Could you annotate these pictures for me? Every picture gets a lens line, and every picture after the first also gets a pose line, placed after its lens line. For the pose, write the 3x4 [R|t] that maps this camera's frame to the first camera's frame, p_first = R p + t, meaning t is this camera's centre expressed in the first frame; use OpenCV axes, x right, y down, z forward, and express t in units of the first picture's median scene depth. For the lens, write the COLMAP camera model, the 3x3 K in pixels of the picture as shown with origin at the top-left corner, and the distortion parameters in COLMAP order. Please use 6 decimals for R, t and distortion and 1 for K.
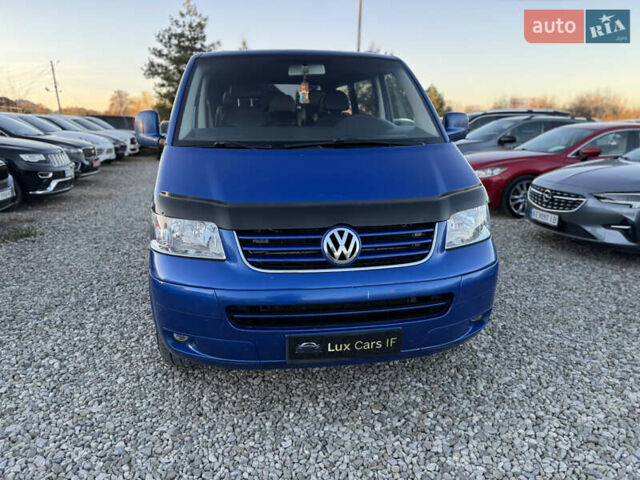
lens RADIAL K [[456.3, 0, 321.0], [0, 456.3, 240.9], [0, 0, 1]] dist [0.035572, -0.038566]
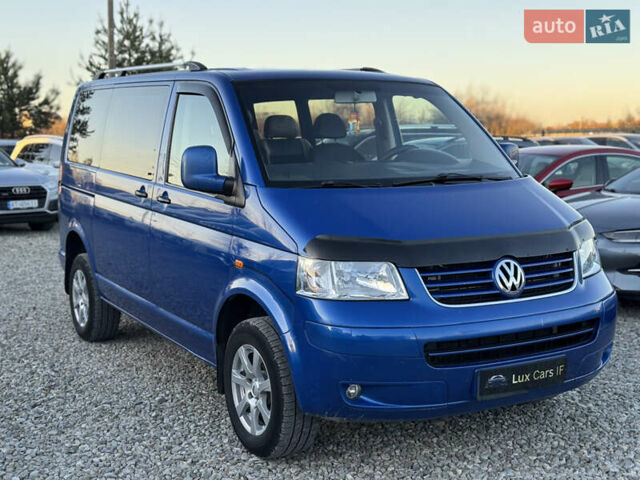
lens RADIAL K [[927.0, 0, 292.9], [0, 927.0, 228.5], [0, 0, 1]] dist [0.012346, 0.000000]
pose [[0.933973, -0.044972, 0.354504, -1.067613], [0.100170, 0.985224, -0.138921, 0.134311], [-0.343018, 0.165259, 0.924677, -0.716642]]
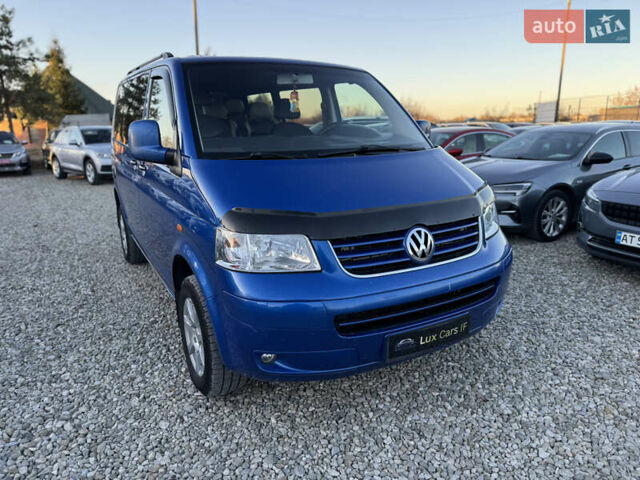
lens RADIAL K [[456.3, 0, 317.3], [0, 456.3, 241.1], [0, 0, 1]] dist [0.035572, -0.038566]
pose [[0.930783, -0.100087, 0.351605, -0.528075], [0.104065, 0.994541, 0.007618, -0.029448], [-0.350449, 0.029499, 0.936117, 0.070998]]
